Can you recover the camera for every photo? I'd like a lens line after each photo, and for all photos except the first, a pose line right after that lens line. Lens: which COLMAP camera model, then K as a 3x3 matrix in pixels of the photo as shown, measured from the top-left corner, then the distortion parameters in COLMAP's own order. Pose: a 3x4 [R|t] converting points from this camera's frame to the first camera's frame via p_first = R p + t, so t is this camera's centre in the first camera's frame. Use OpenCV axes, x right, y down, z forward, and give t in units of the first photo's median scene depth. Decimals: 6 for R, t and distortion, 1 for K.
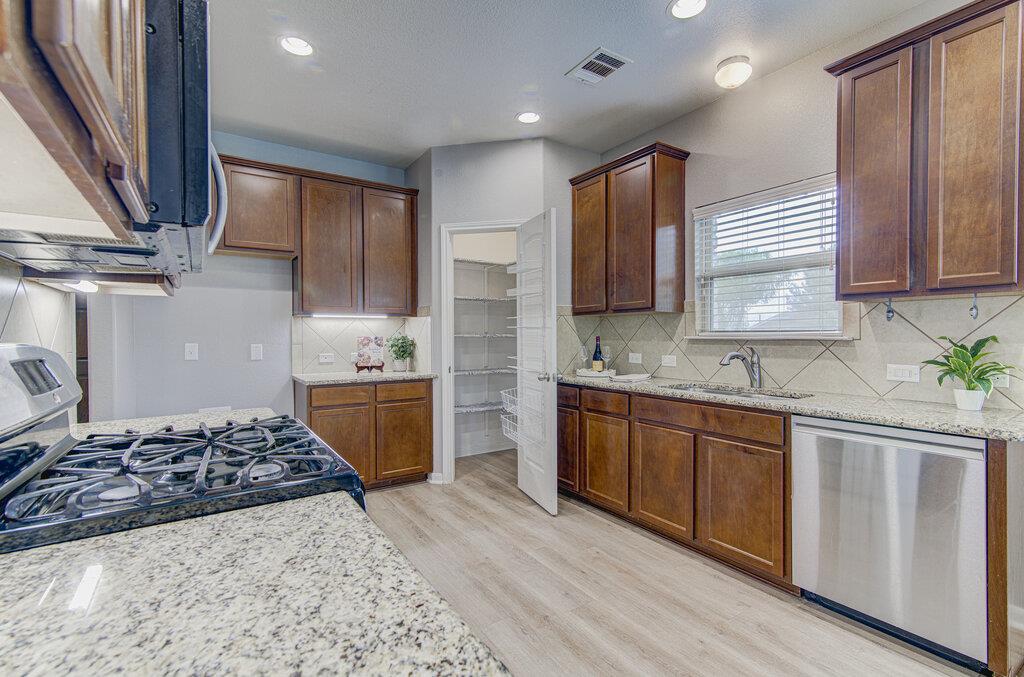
lens RADIAL K [[465.7, 0, 512.0], [0, 465.7, 338.5], [0, 0, 1]] dist [0.014395, -0.000615]
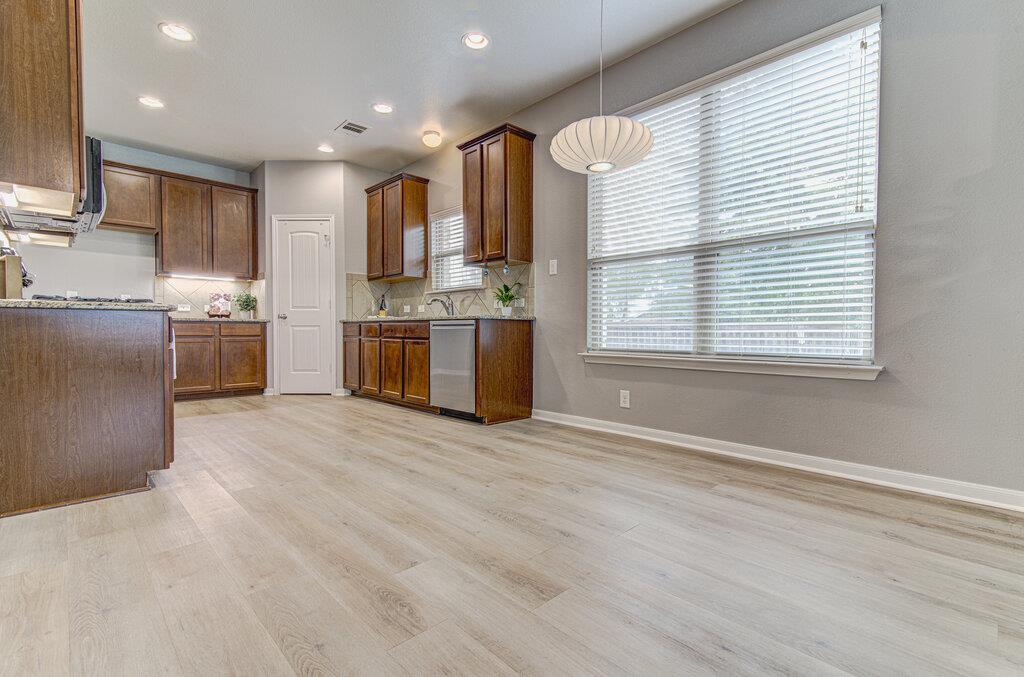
lens RADIAL K [[465.7, 0, 512.0], [0, 465.7, 338.5], [0, 0, 1]] dist [0.014395, -0.000615]
pose [[0.983672, 0.003731, 0.179934, 0.329200], [-0.005738, 0.999927, 0.010632, 0.121356], [-0.179881, -0.011491, 0.983621, -0.577242]]
